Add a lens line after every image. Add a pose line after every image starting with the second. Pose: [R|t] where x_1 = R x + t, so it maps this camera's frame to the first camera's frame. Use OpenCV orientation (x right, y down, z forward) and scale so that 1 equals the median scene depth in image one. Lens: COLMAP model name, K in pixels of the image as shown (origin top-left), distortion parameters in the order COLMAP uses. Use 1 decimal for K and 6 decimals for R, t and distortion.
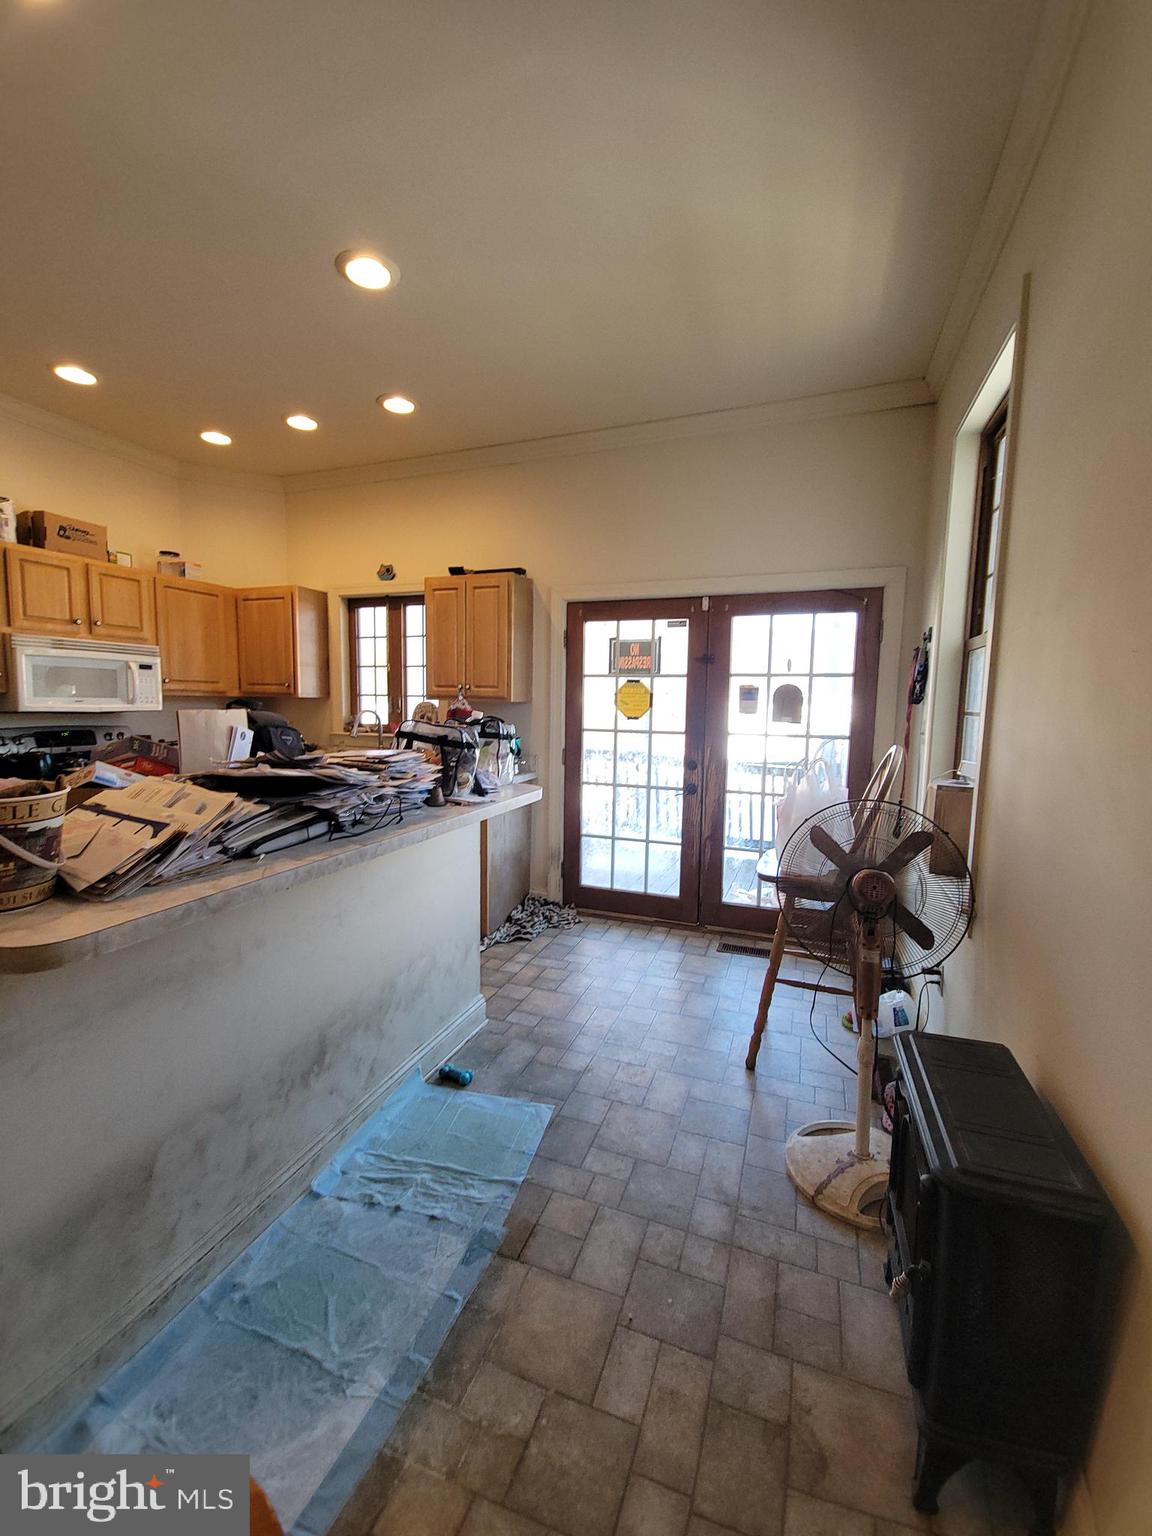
lens RADIAL K [[621.2, 0, 575.8], [0, 621.2, 765.7], [0, 0, 1]] dist [-0.003159, -0.000669]
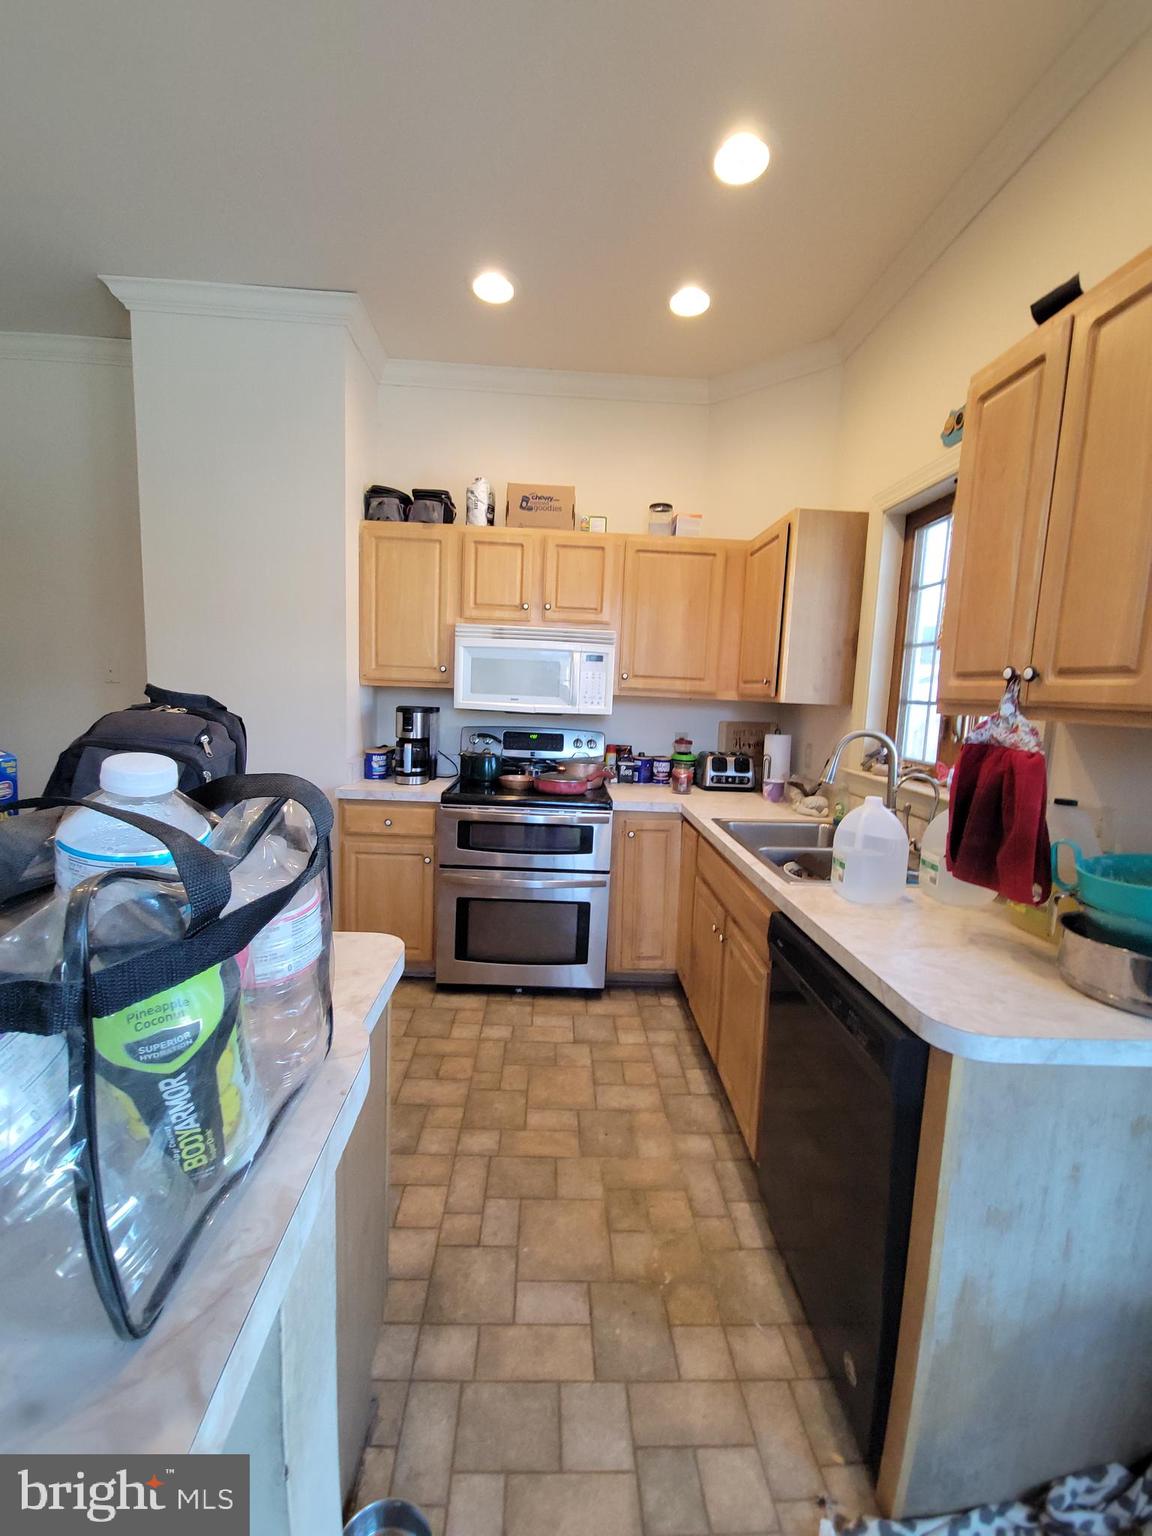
lens RADIAL K [[621.2, 0, 571.1], [0, 621.2, 771.2], [0, 0, 1]] dist [-0.003159, -0.000669]
pose [[0.372281, 0.118977, -0.920463, 0.032541], [-0.132619, 0.988392, 0.074120, -0.072257], [0.918596, 0.094478, 0.383738, 0.682693]]
